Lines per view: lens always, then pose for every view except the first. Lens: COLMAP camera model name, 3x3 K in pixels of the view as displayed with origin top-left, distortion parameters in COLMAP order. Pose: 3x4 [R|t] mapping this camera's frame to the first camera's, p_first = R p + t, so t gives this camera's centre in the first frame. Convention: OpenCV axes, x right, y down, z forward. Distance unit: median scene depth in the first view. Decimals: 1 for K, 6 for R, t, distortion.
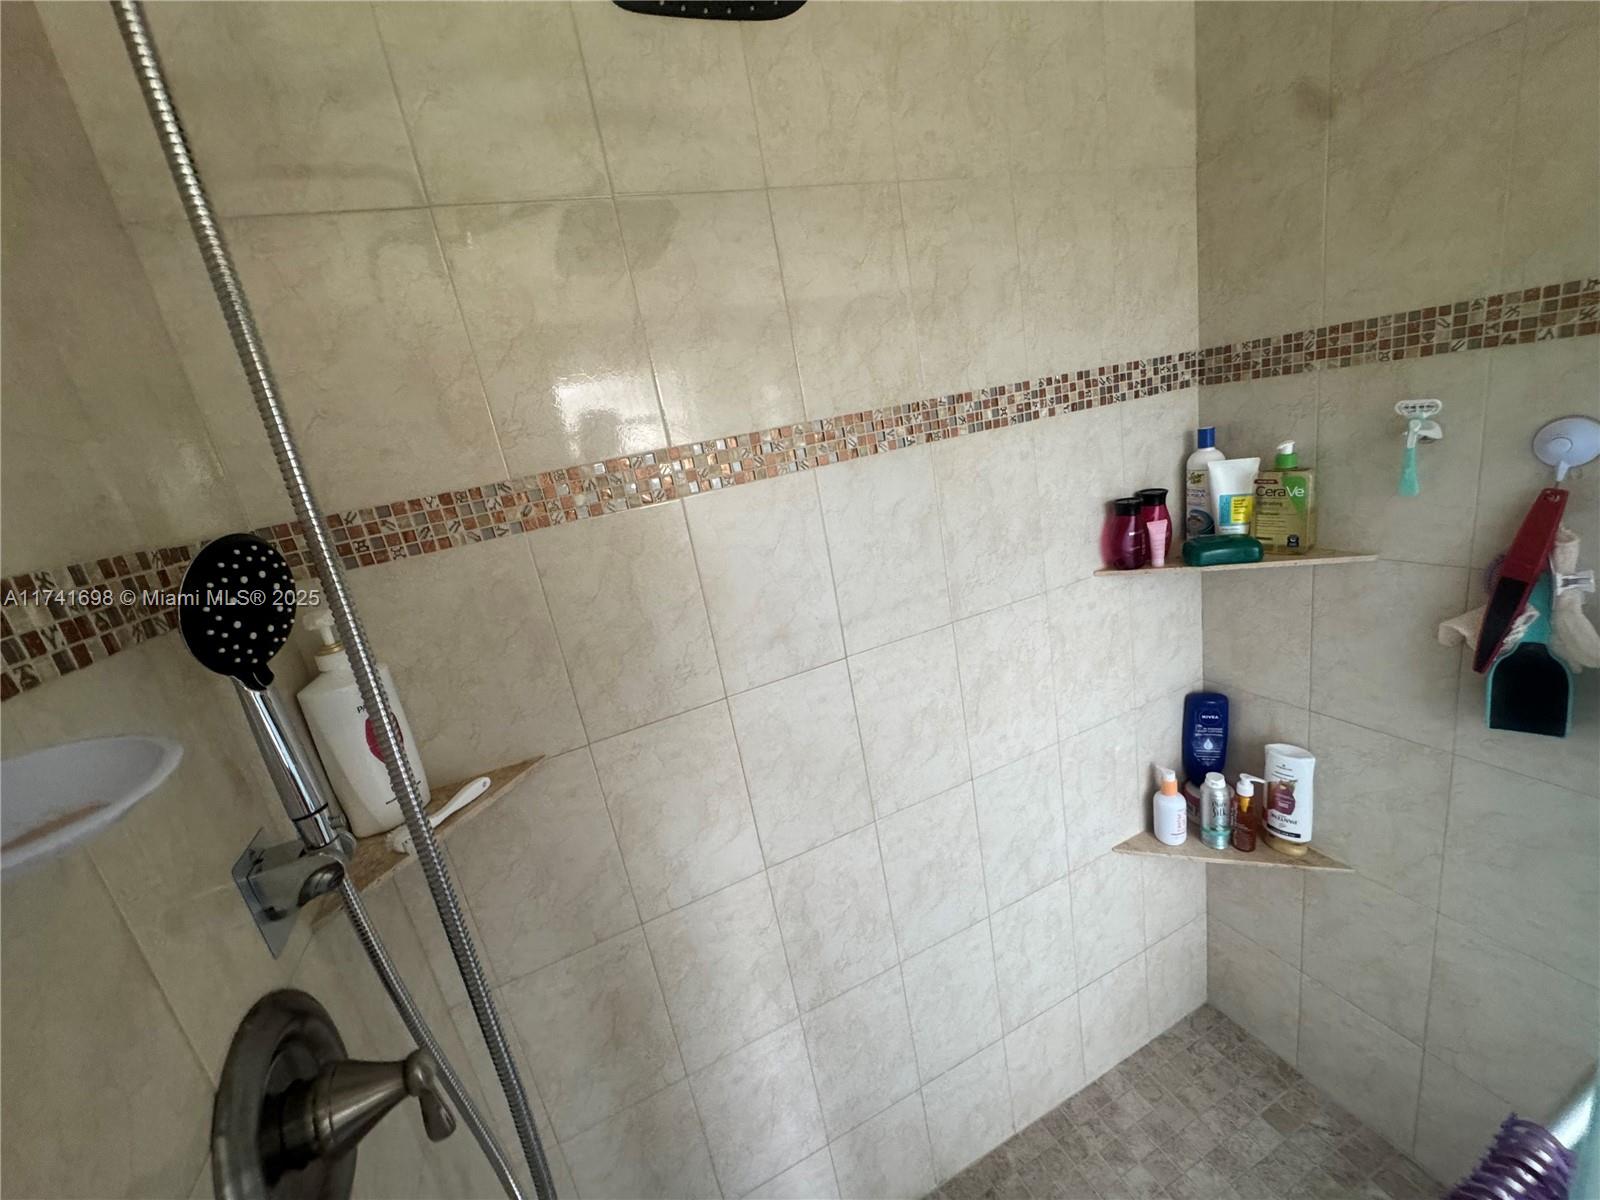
lens RADIAL K [[638.1, 0, 797.3], [0, 638.1, 599.2], [0, 0, 1]] dist [-0.003163, 0.000553]
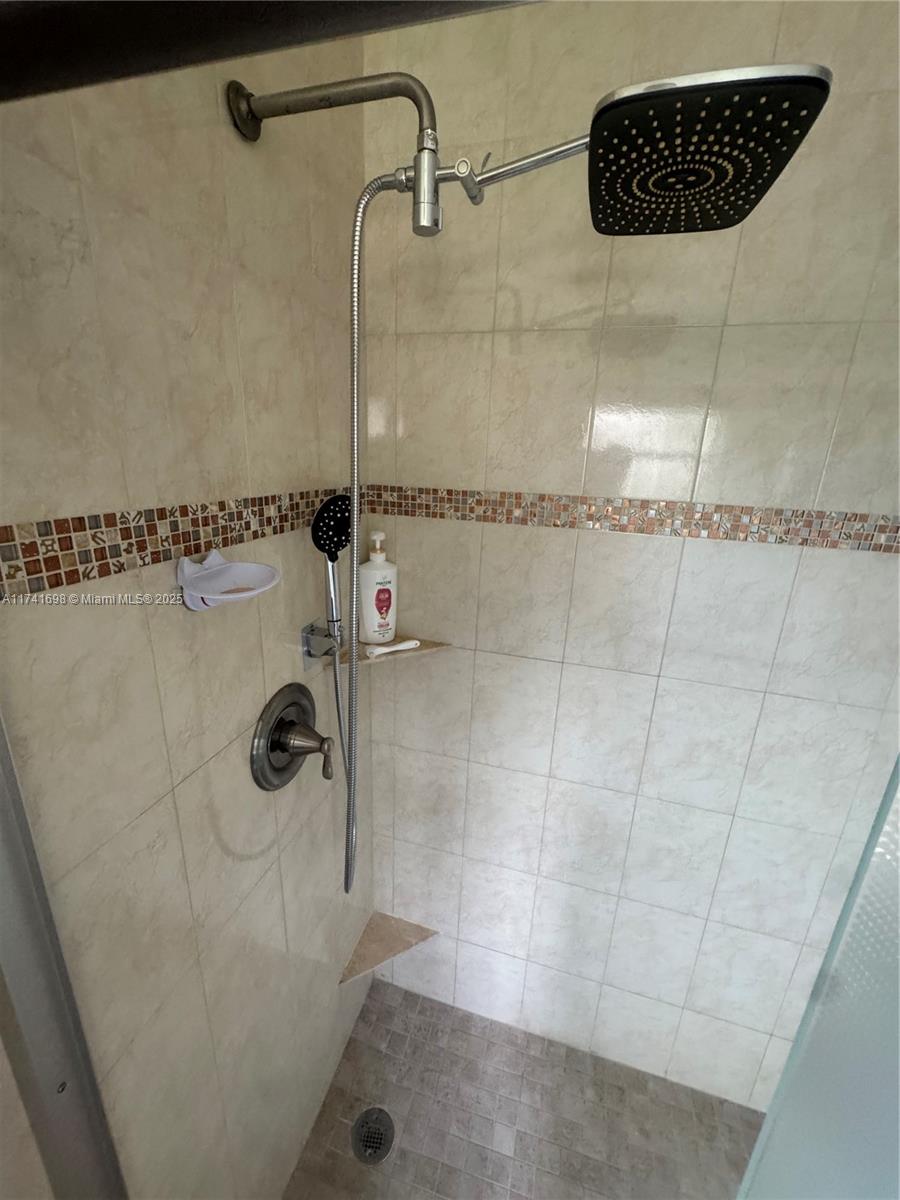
lens RADIAL K [[478.6, 0, 449.6], [0, 478.6, 598.8], [0, 0, 1]] dist [-0.003163, 0.000553]
pose [[0.755821, 0.381708, -0.532008, 0.280773], [-0.337091, 0.923393, 0.183617, -0.124147], [0.561341, 0.040553, 0.826590, -0.111471]]
